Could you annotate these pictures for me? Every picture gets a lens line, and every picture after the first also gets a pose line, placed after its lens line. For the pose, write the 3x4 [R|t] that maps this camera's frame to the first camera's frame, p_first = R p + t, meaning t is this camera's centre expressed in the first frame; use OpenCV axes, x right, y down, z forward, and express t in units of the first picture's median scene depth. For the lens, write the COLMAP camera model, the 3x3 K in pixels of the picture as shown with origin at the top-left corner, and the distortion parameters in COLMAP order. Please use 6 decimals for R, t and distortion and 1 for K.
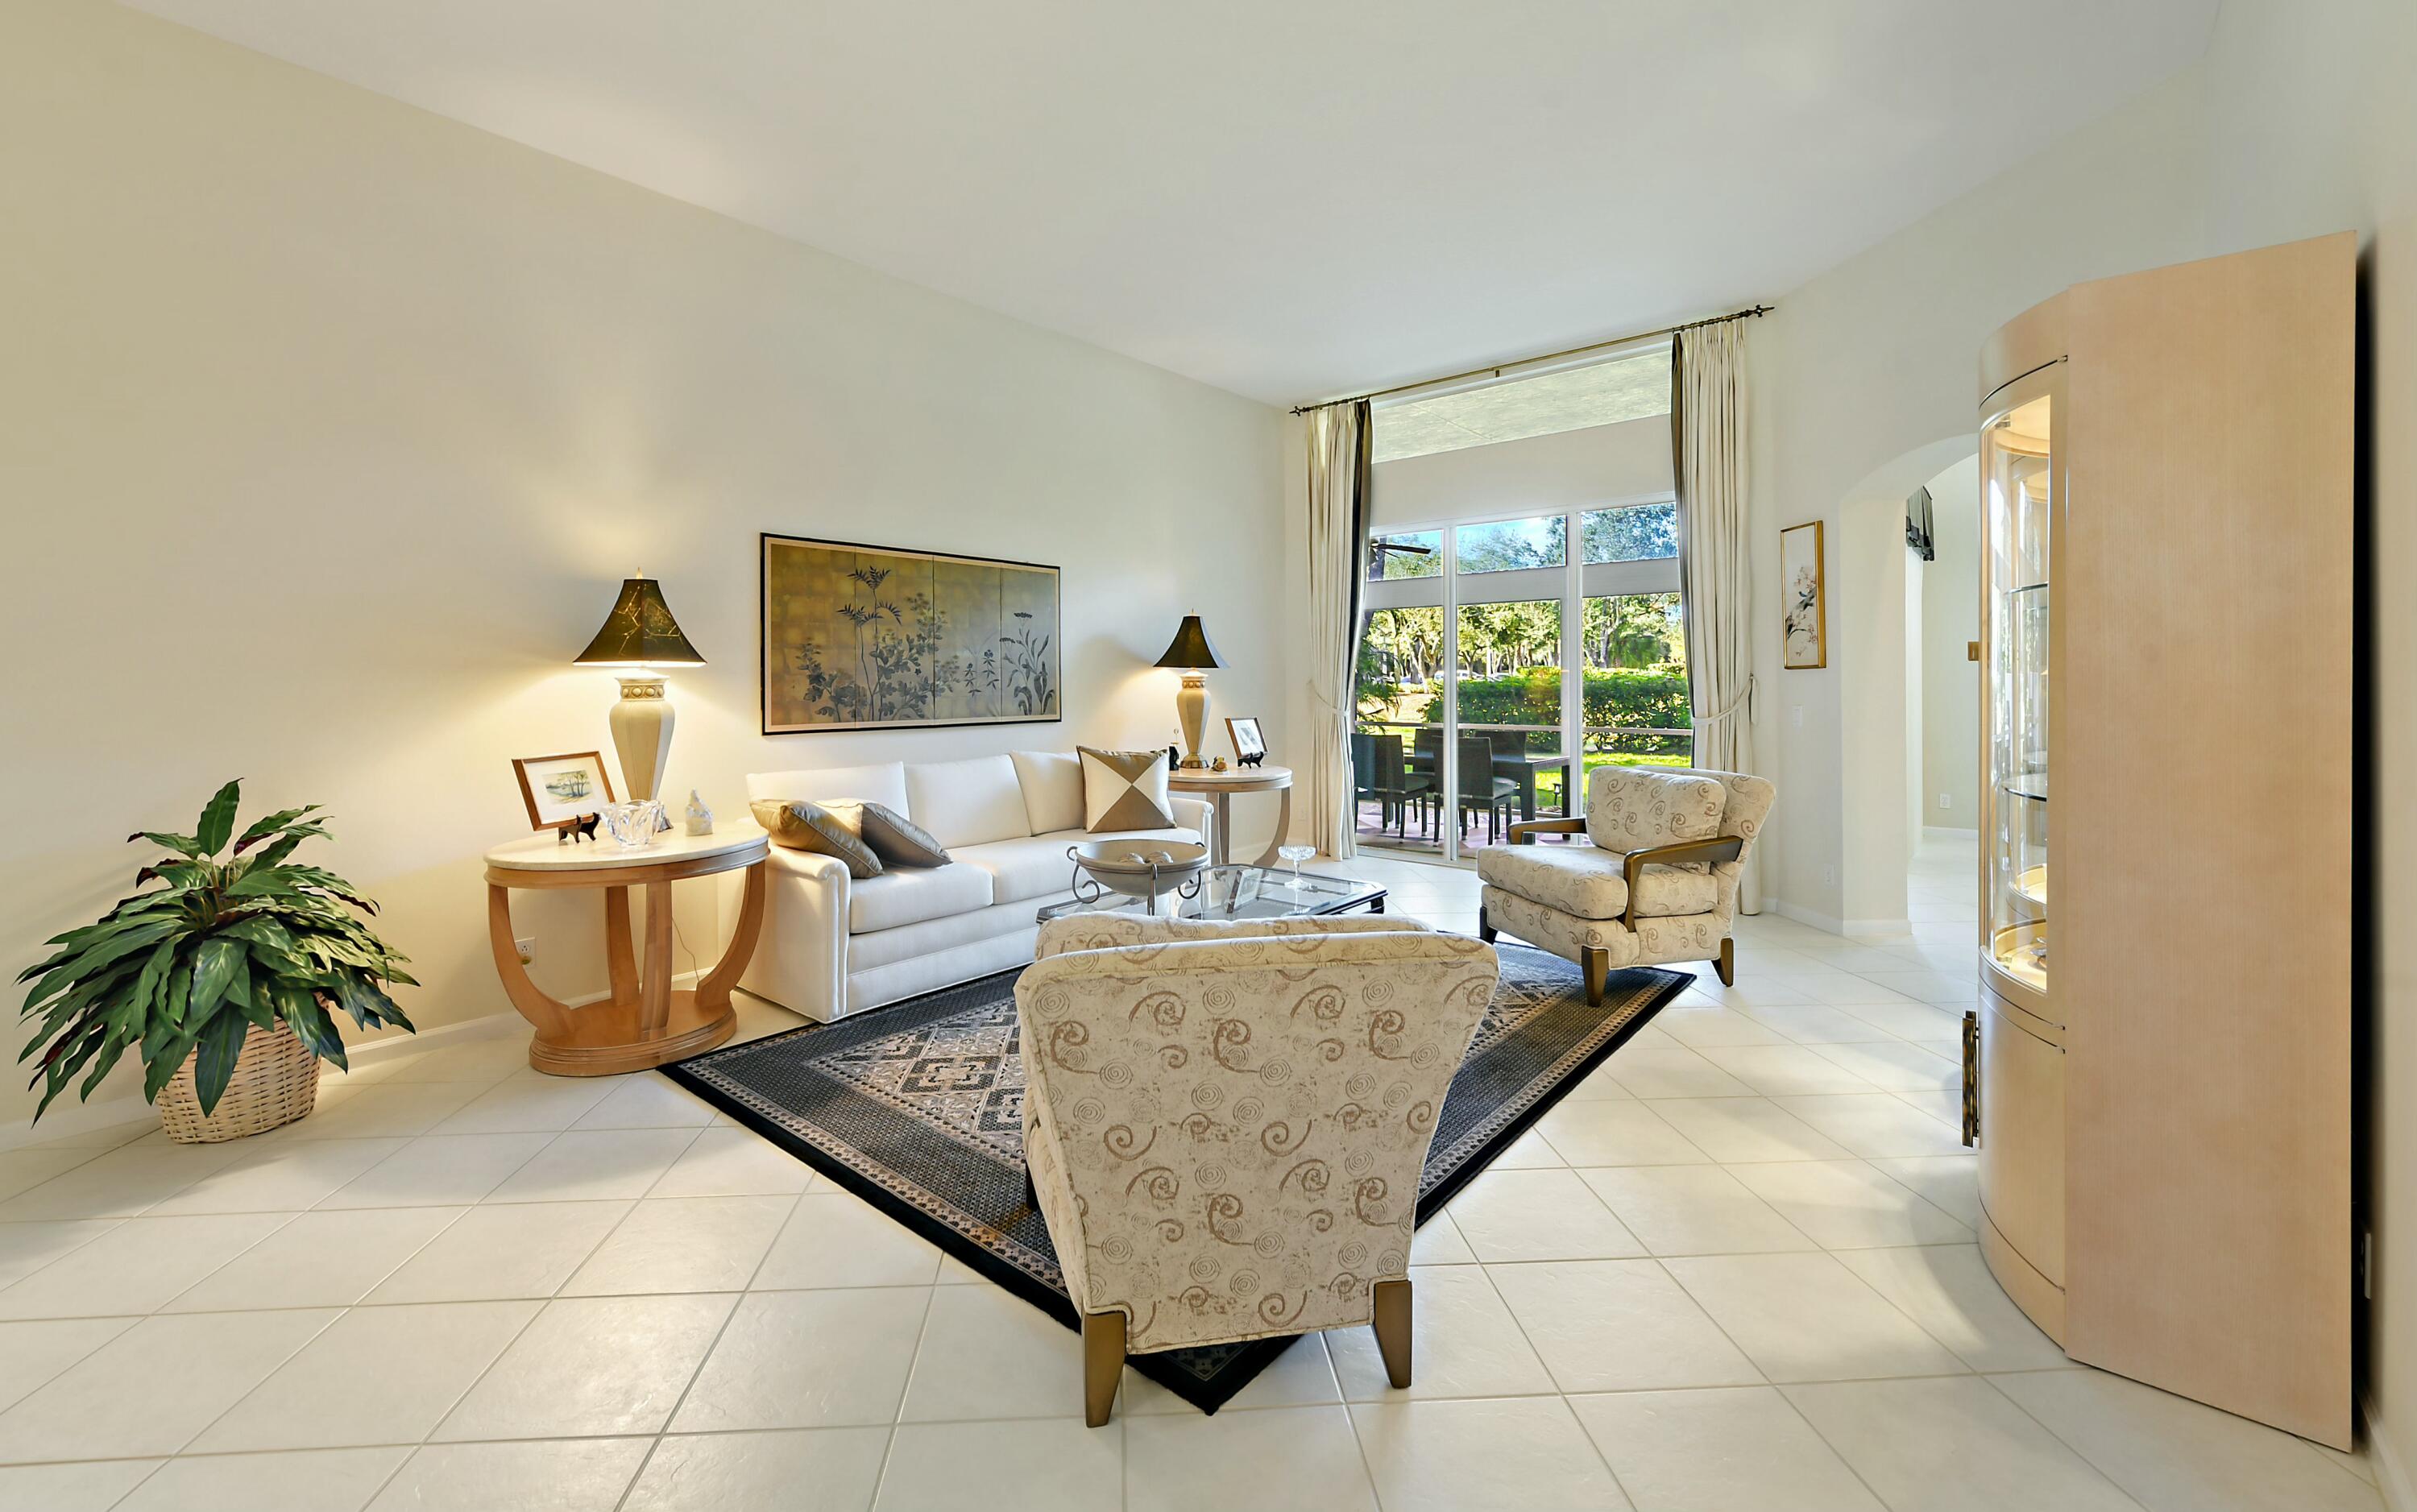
lens RADIAL K [[985.5, 0, 1163.0], [0, 985.5, 678.8], [0, 0, 1]] dist [0.003601, -0.000922]
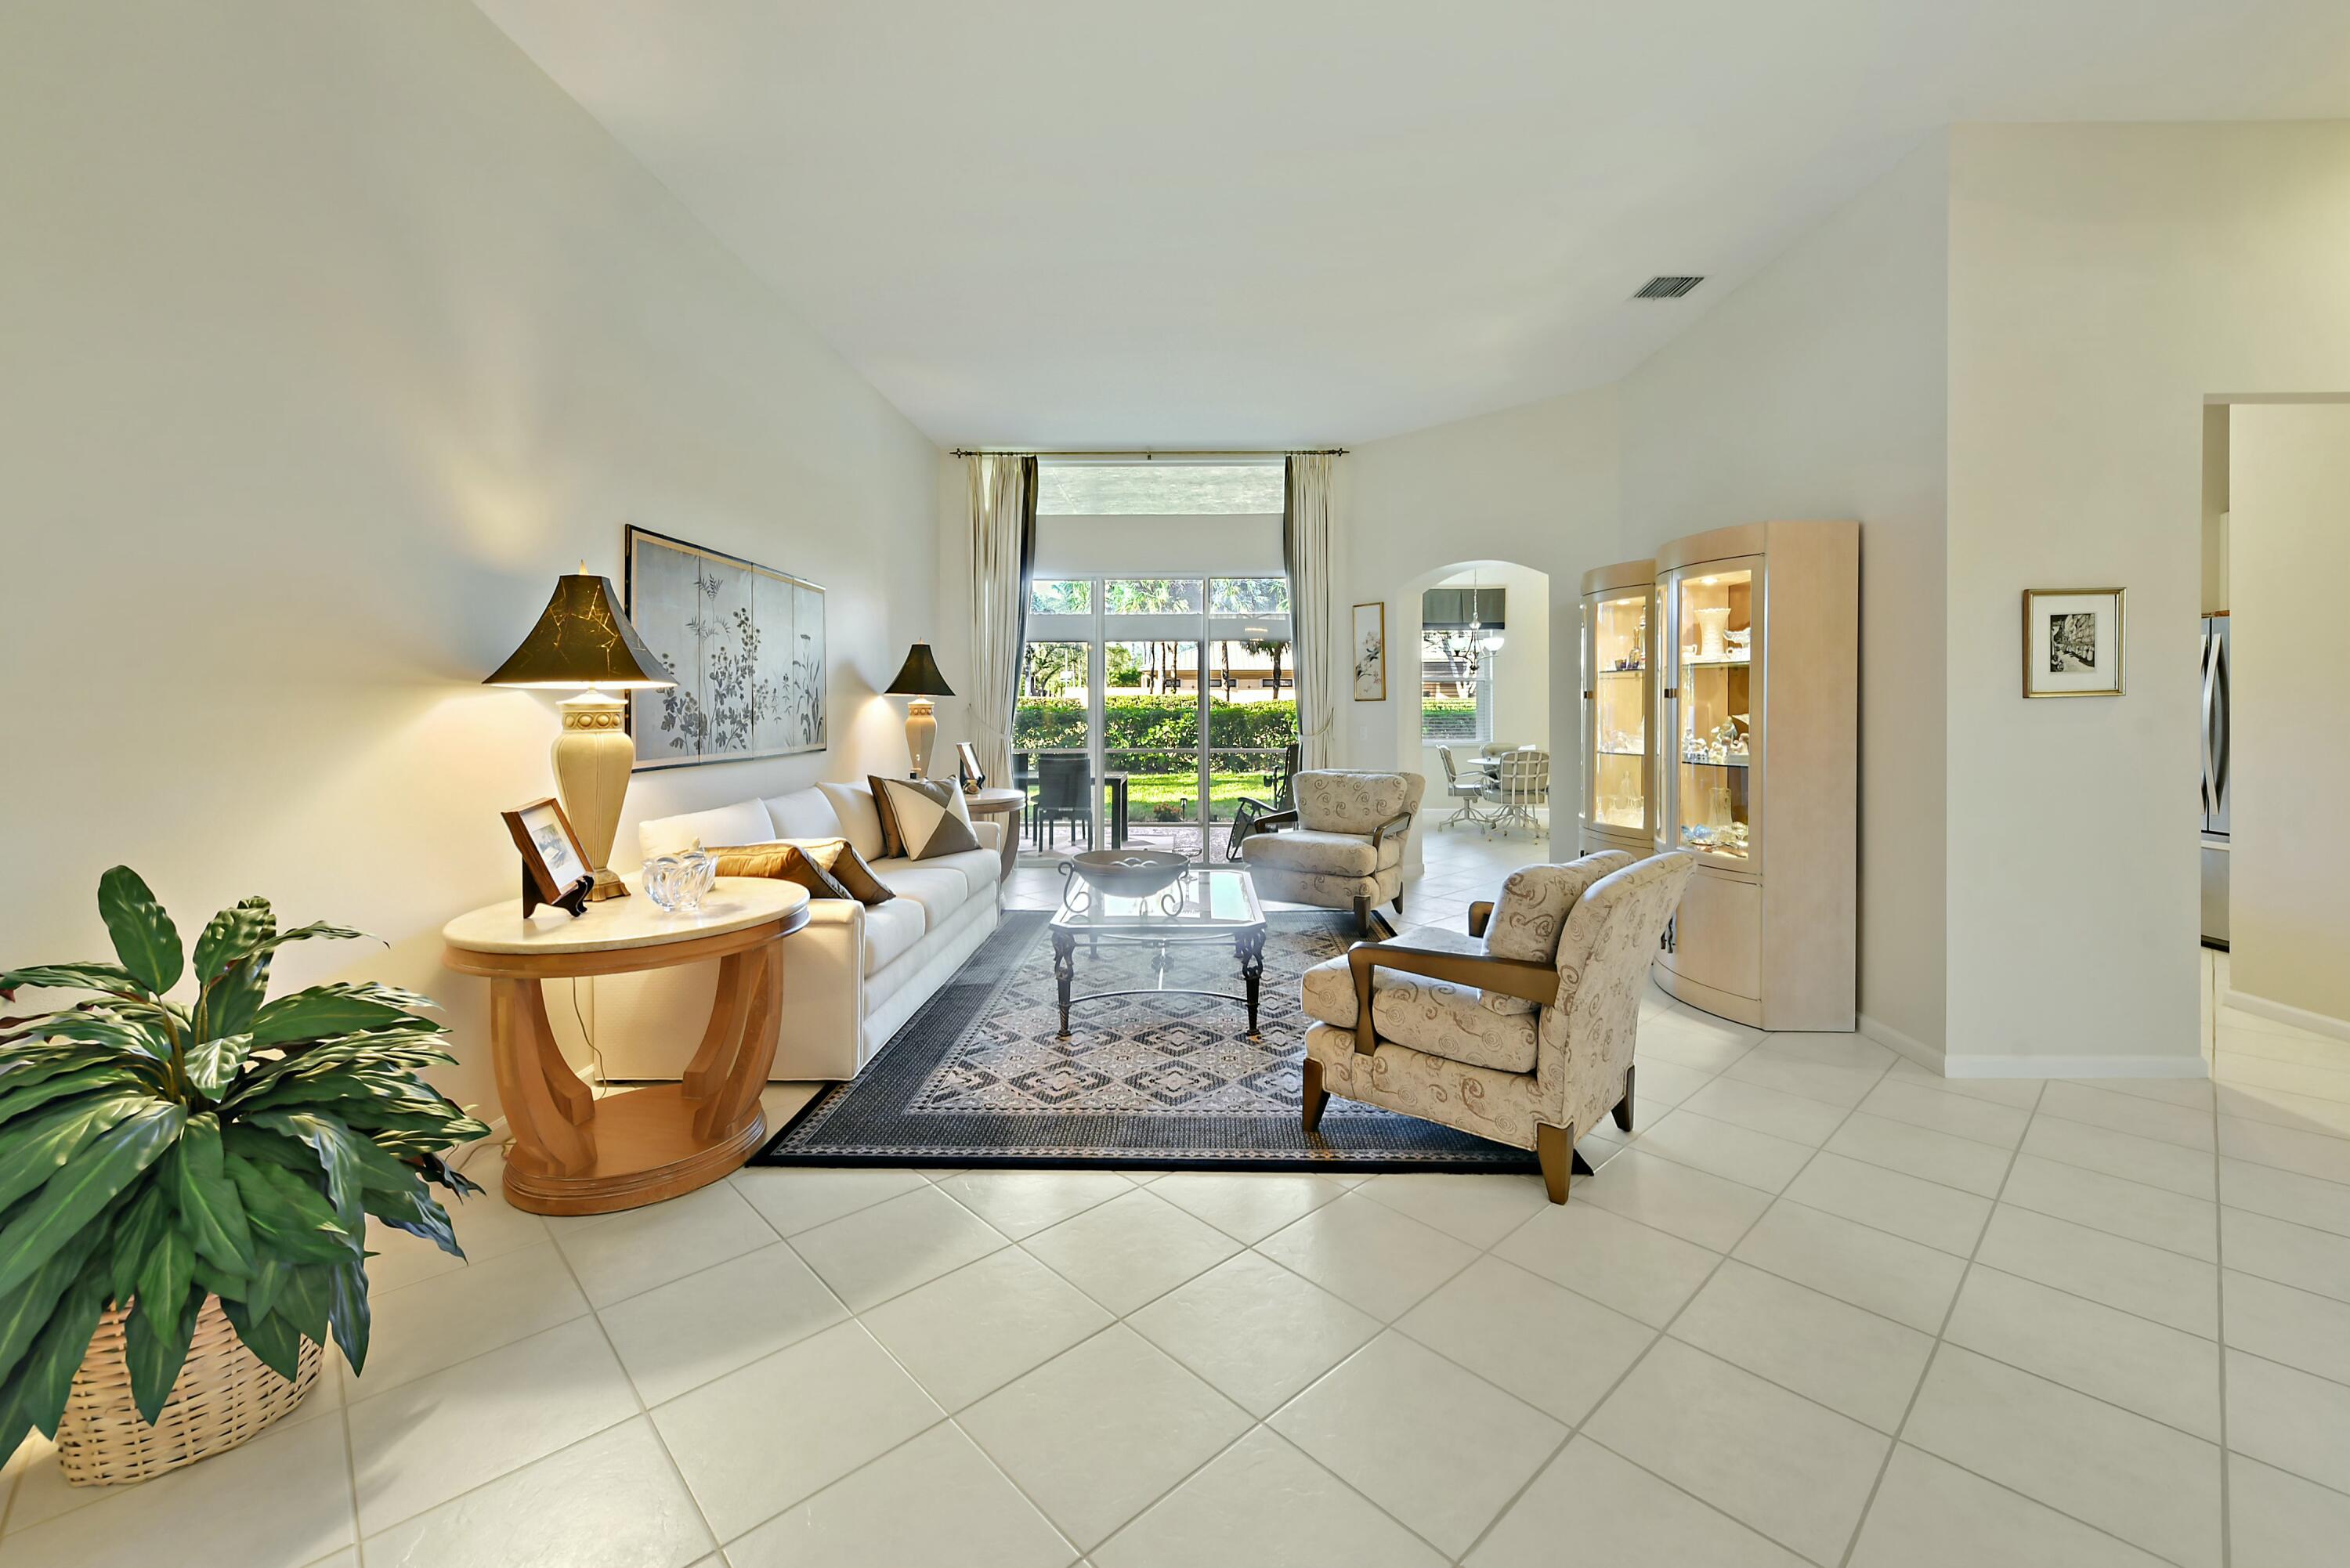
lens RADIAL K [[958.2, 0, 1180.5], [0, 958.2, 701.9], [0, 0, 1]] dist [0.006979, -0.000885]
pose [[0.765863, 0.007136, 0.642964, -0.542316], [-0.003484, 0.999970, -0.006949, 0.002173], [-0.642994, 0.003082, 0.765865, 0.093328]]
